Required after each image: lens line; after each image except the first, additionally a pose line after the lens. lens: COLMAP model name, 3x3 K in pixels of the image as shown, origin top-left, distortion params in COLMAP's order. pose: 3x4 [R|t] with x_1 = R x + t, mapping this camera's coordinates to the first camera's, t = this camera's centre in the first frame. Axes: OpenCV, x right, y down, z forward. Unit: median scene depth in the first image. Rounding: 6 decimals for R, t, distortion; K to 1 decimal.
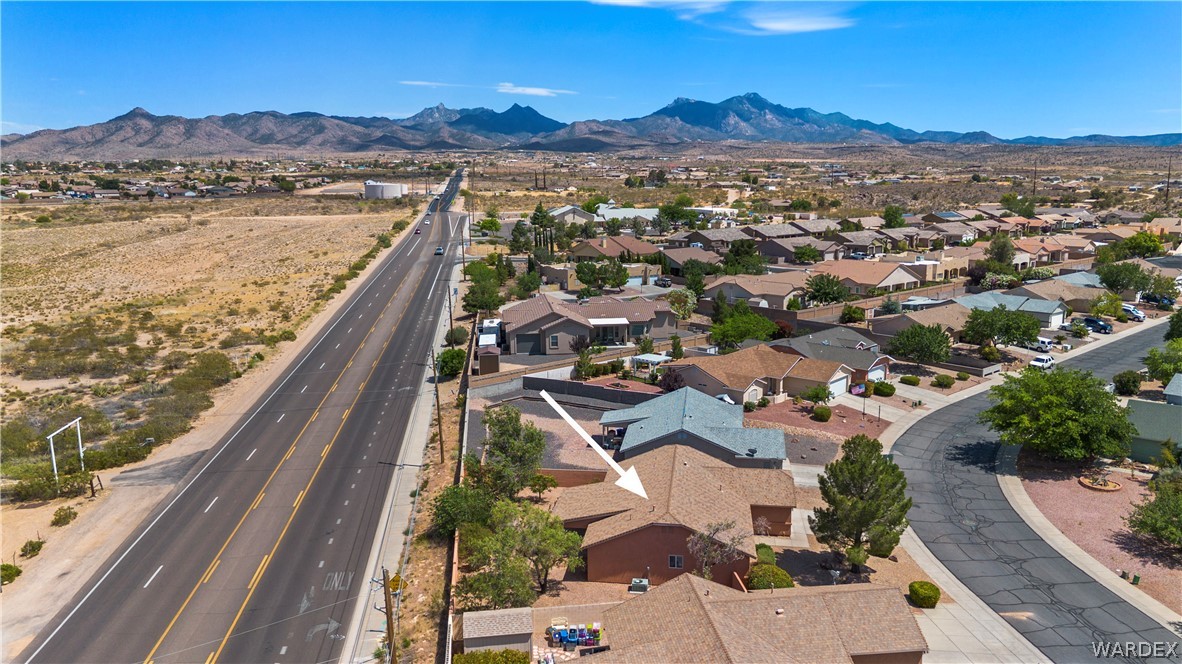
lens RADIAL K [[846.0, 0, 591.0], [0, 846.0, 332.0], [0, 0, 1]] dist [0.057251, -0.042555]
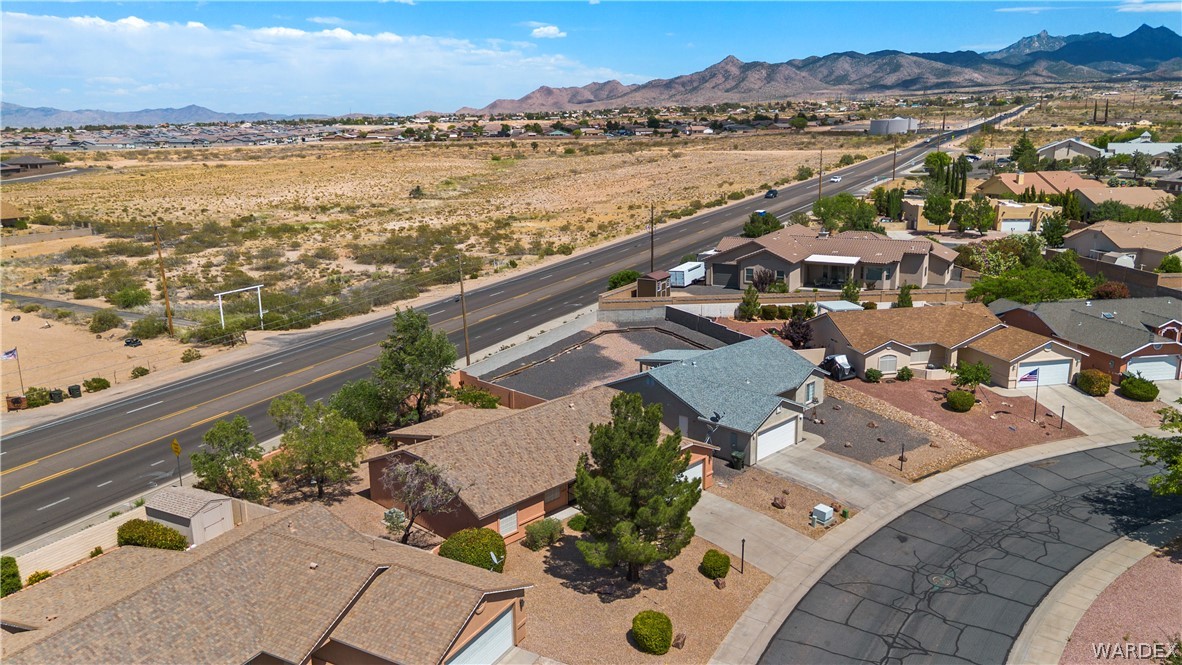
lens RADIAL K [[846.0, 0, 591.0], [0, 846.0, 332.5], [0, 0, 1]] dist [0.057251, -0.042555]
pose [[0.809818, 0.138082, -0.570200, 0.410340], [-0.099706, 0.990162, 0.098175, 0.000030], [0.578146, -0.022652, 0.815619, 0.233469]]
